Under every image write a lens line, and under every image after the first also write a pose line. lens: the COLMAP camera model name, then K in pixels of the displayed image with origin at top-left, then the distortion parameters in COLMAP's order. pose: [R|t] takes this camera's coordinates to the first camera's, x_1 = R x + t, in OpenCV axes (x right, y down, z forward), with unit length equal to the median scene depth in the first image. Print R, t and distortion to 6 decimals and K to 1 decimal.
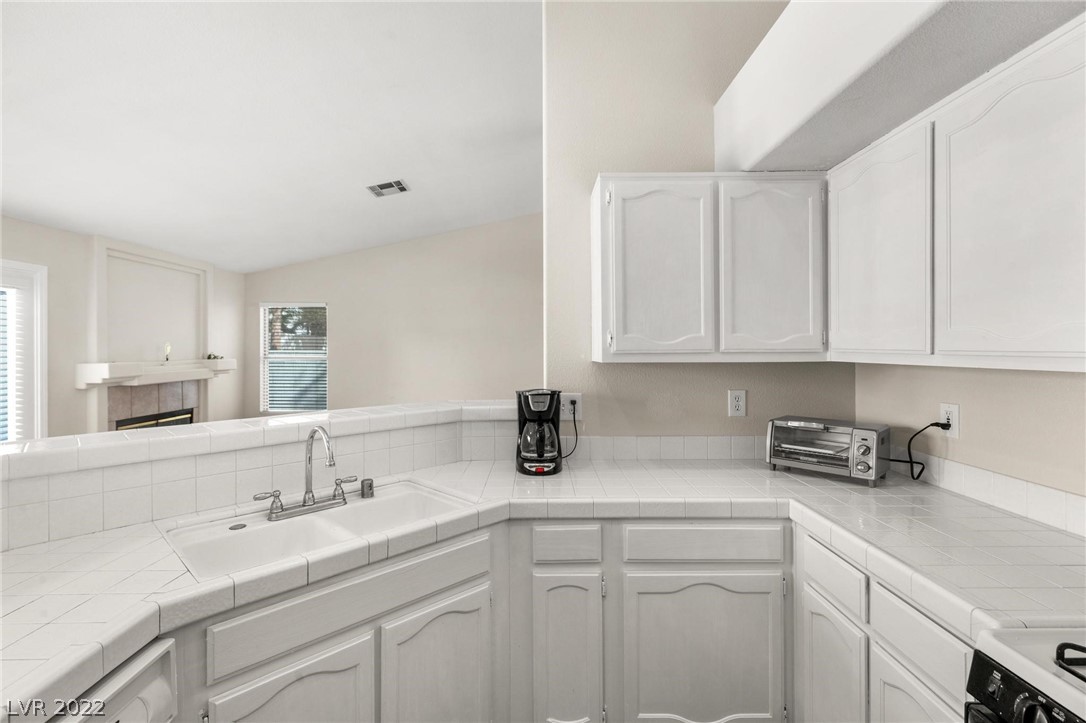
lens RADIAL K [[489.5, 0, 540.9], [0, 489.5, 347.4], [0, 0, 1]] dist [0.000334, -0.000035]
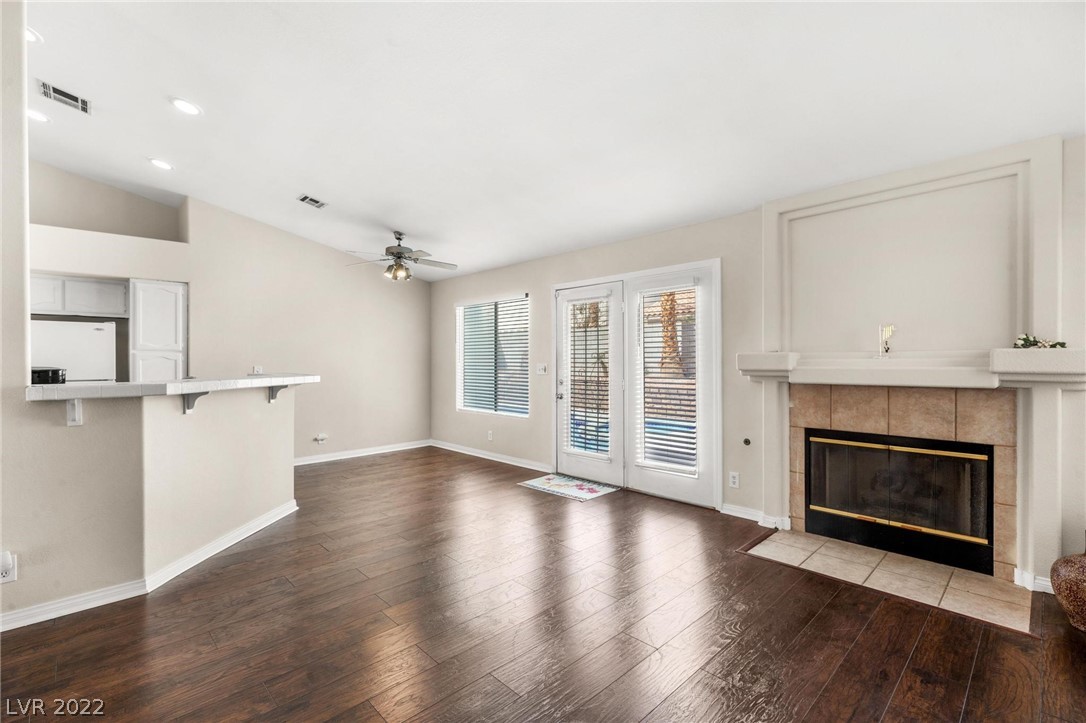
lens RADIAL K [[485.6, 0, 543.0], [0, 485.6, 361.5], [0, 0, 1]] dist [0.001716, -0.000249]
pose [[-0.723578, 0.010527, -0.690162, -0.029770], [0.010940, 0.999933, 0.003782, 0.034044], [0.690156, -0.004814, -0.723645, 1.163246]]
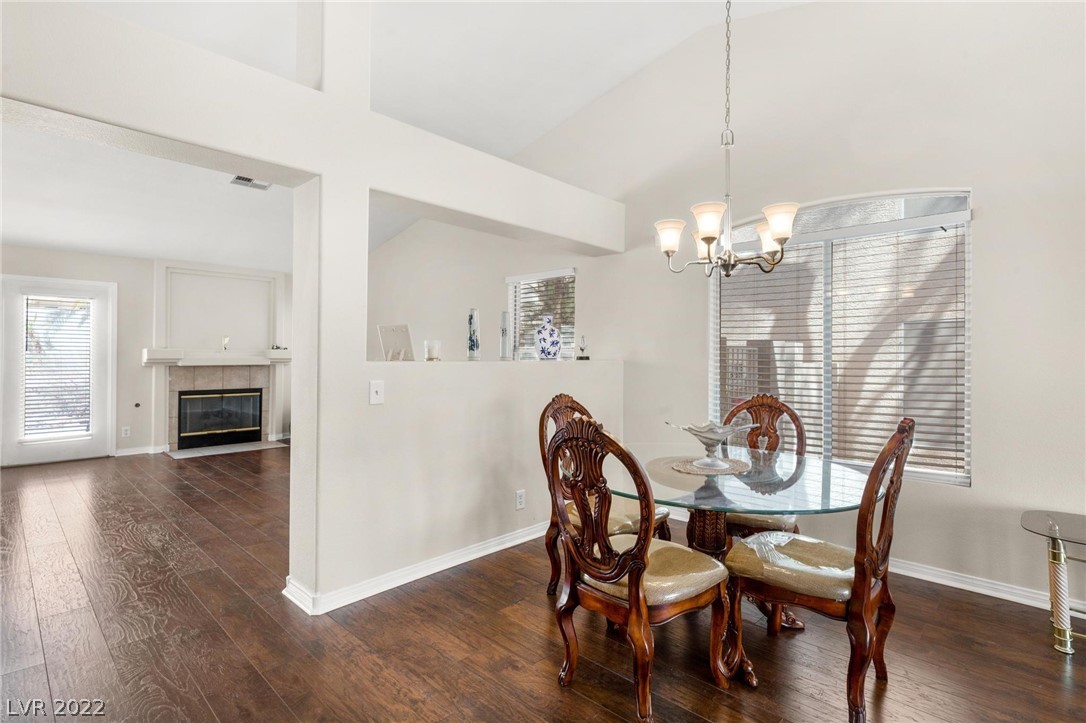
lens RADIAL K [[521.9, 0, 541.6], [0, 521.9, 353.4], [0, 0, 1]] dist [-0.002140, -0.001028]
pose [[0.720825, 0.005134, -0.693099, 0.822108], [-0.005438, 0.999984, 0.001752, 0.032078], [0.693096, 0.002506, 0.720841, 0.591857]]
